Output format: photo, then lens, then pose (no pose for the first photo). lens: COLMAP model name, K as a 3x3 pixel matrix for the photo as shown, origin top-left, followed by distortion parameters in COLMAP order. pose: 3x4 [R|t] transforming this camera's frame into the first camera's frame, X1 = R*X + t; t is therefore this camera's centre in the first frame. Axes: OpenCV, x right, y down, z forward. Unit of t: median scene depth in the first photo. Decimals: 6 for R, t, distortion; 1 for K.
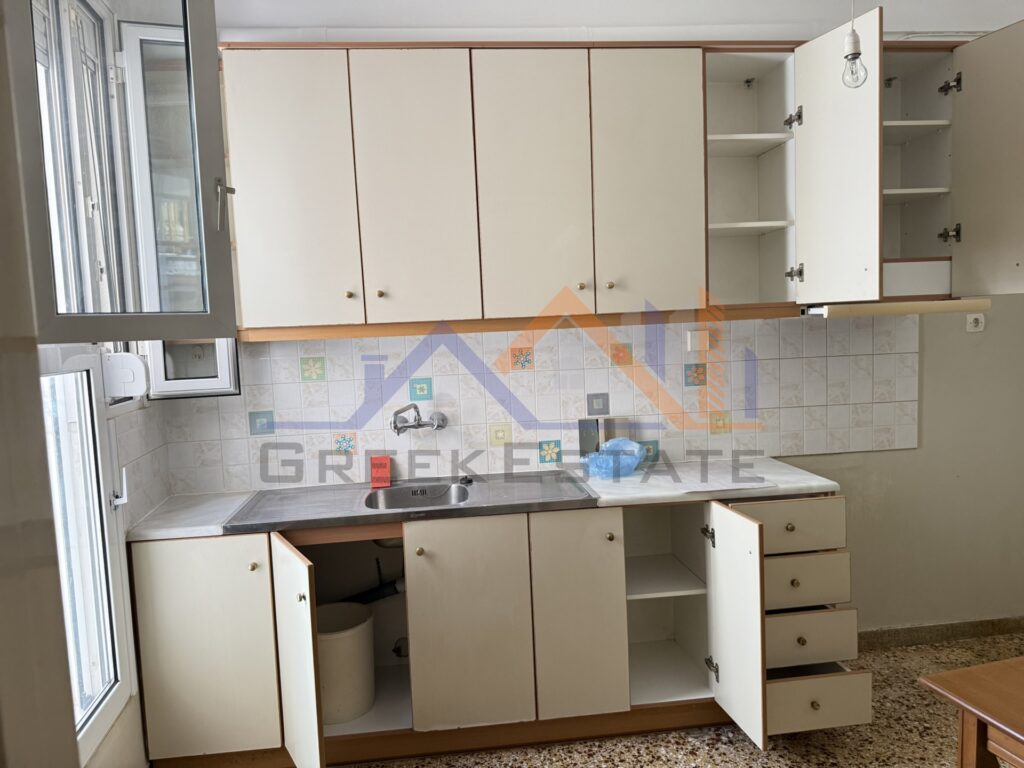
lens RADIAL K [[715.8, 0, 503.3], [0, 715.8, 393.1], [0, 0, 1]] dist [0.147399, -0.289717]
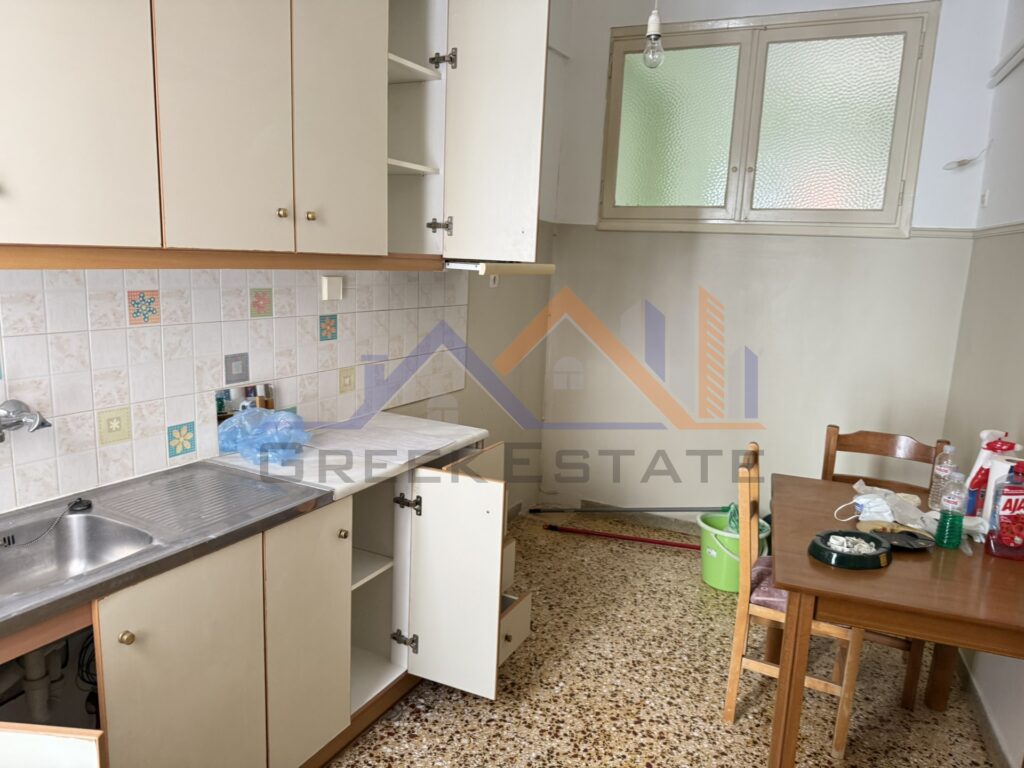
lens RADIAL K [[715.8, 0, 503.3], [0, 715.8, 393.1], [0, 0, 1]] dist [0.147399, -0.289717]
pose [[0.555870, -0.090765, 0.826299, -0.372520], [0.008906, 0.994614, 0.103262, -0.037692], [-0.831222, -0.050041, 0.553684, 0.366133]]
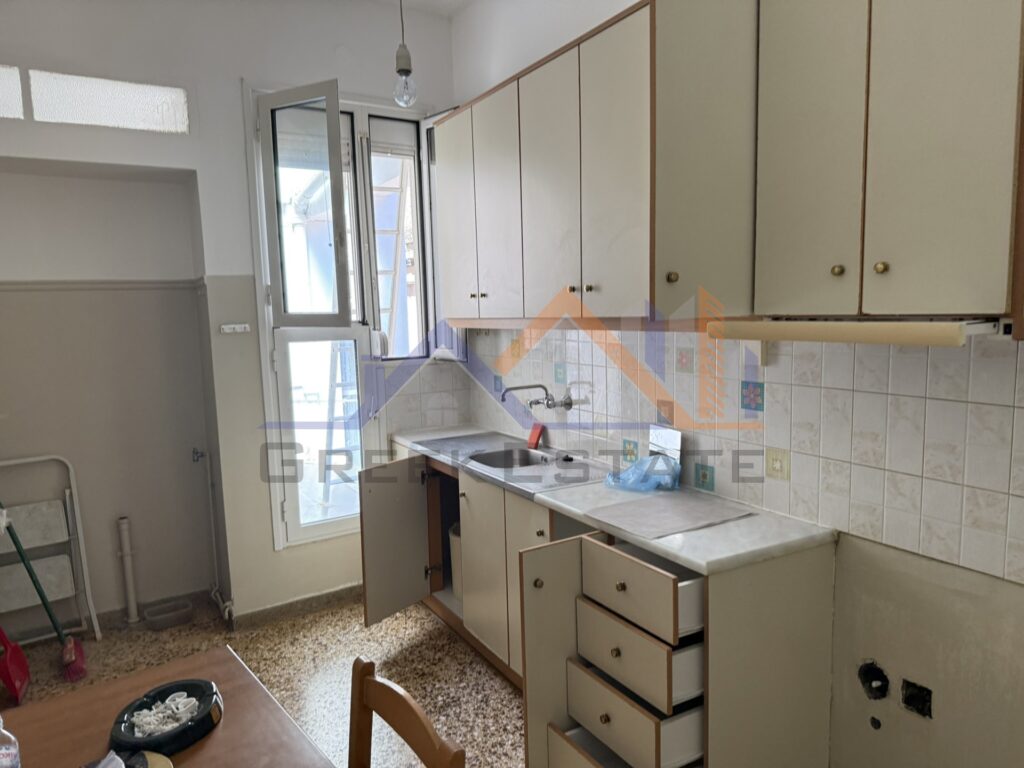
lens RADIAL K [[705.8, 0, 511.6], [0, 705.8, 398.3], [0, 0, 1]] dist [0.144649, -0.191840]
pose [[0.403856, 0.145840, -0.903123, 0.931146], [-0.081064, 0.989033, 0.123464, -0.105231], [0.911224, 0.023349, 0.411250, 0.481680]]
